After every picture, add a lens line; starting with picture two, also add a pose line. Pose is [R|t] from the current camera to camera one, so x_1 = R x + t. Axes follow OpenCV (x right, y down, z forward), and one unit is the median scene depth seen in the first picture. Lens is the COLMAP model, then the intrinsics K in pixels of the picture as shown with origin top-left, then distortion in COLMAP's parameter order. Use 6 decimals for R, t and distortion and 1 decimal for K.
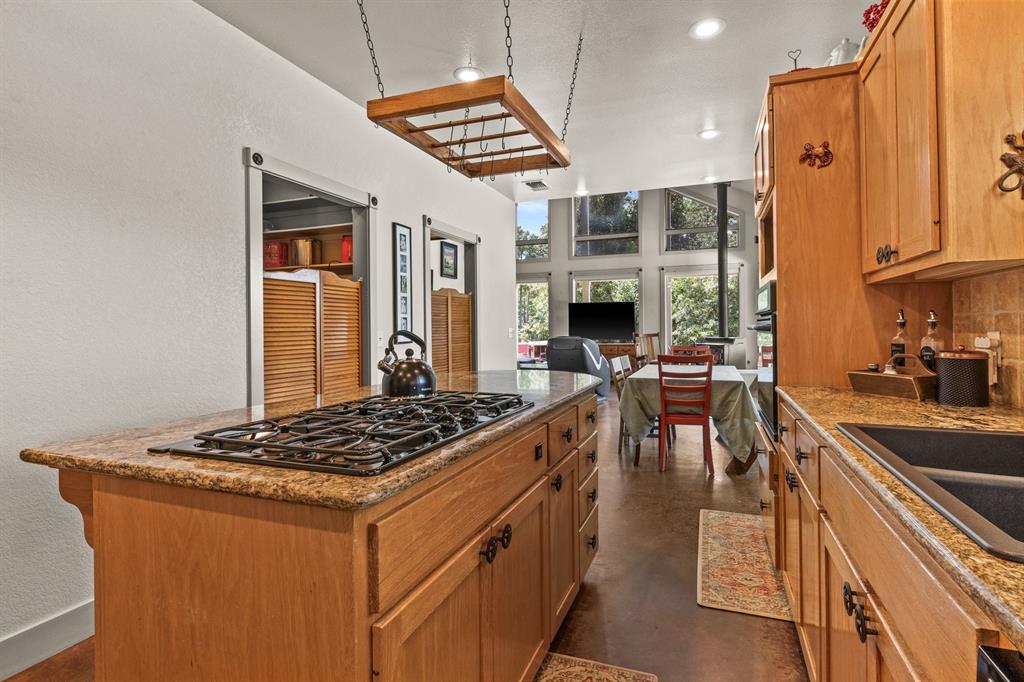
lens RADIAL K [[520.9, 0, 511.7], [0, 520.9, 339.7], [0, 0, 1]] dist [-0.002661, 0.000132]
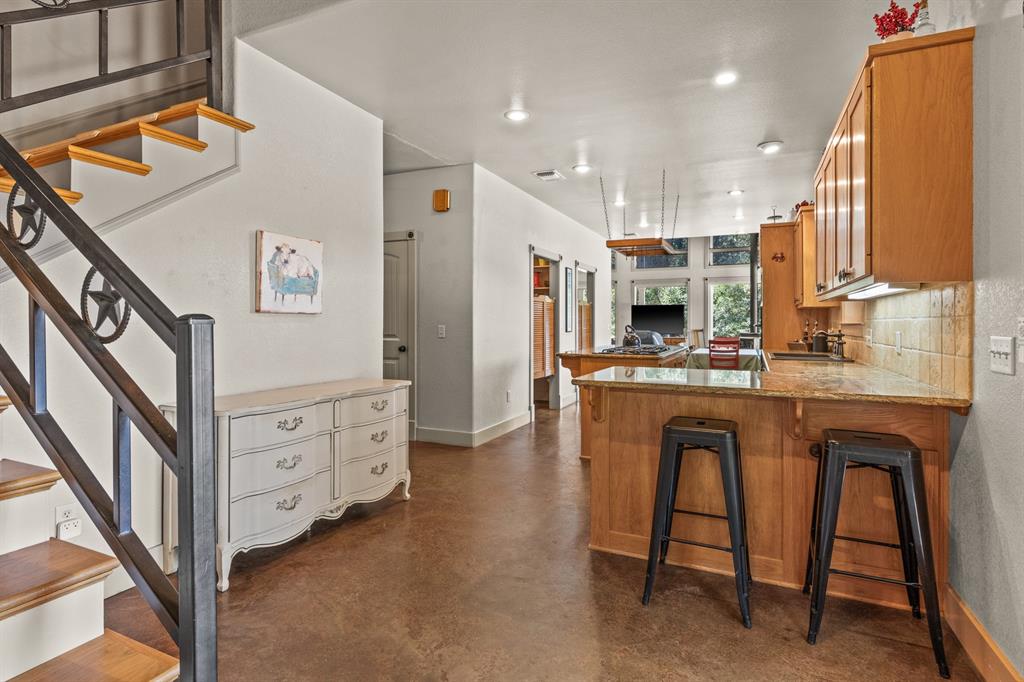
lens RADIAL K [[520.9, 0, 511.3], [0, 520.9, 330.2], [0, 0, 1]] dist [-0.002661, 0.000132]
pose [[0.997730, 0.012147, -0.066243, -0.105235], [-0.012766, 0.999879, -0.008934, 0.007642], [0.066126, 0.009759, 0.997764, -0.314778]]
